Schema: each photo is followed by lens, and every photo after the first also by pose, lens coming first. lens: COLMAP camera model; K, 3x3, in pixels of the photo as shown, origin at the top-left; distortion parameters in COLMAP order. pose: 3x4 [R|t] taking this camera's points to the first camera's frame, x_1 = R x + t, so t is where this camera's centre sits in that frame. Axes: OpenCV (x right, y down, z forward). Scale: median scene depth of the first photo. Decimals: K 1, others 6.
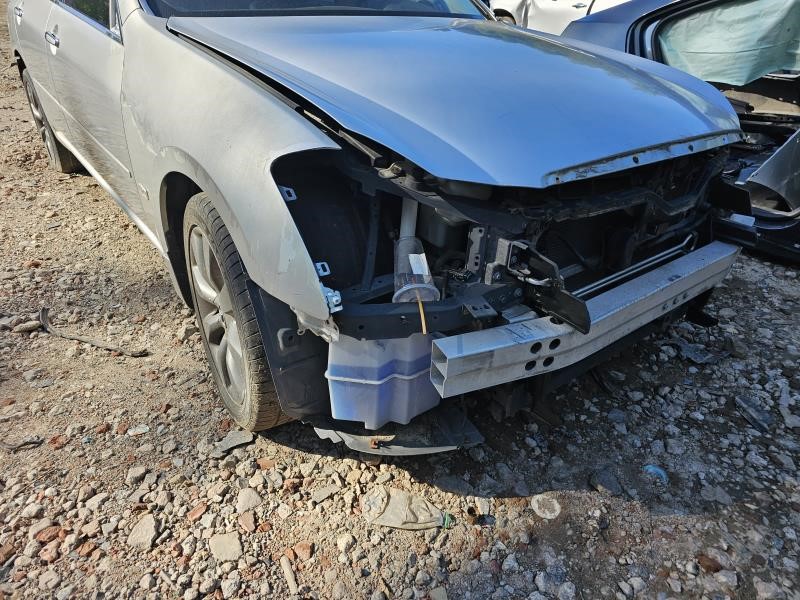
lens RADIAL K [[547.5, 0, 399.4], [0, 547.5, 301.7], [0, 0, 1]] dist [0.023261, -0.009164]
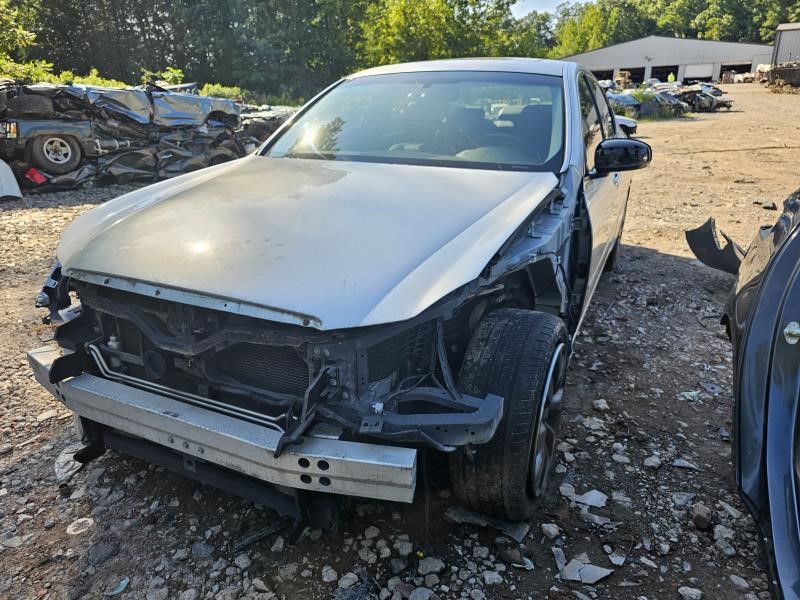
lens RADIAL K [[547.5, 0, 399.4], [0, 547.5, 301.7], [0, 0, 1]] dist [0.023261, -0.009164]
pose [[0.433616, 0.271145, -0.859336, 1.361176], [-0.424750, 0.902565, 0.070459, -0.440683], [0.794711, 0.334451, 0.506535, 0.675192]]
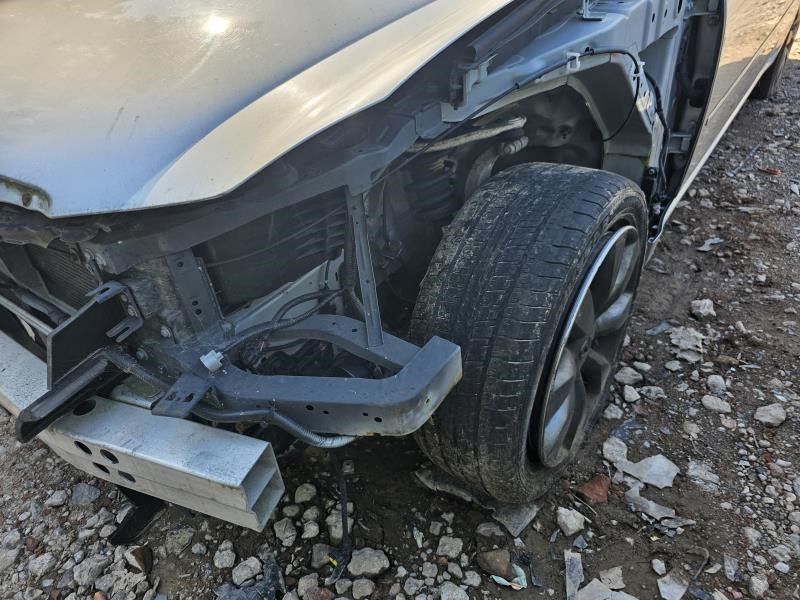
lens RADIAL K [[547.5, 0, 399.4], [0, 547.5, 301.7], [0, 0, 1]] dist [0.023261, -0.009164]
pose [[0.254457, 0.510291, -0.821495, 1.050300], [-0.393682, 0.830543, 0.393969, -0.504069], [0.883327, 0.223160, 0.412230, 1.080266]]
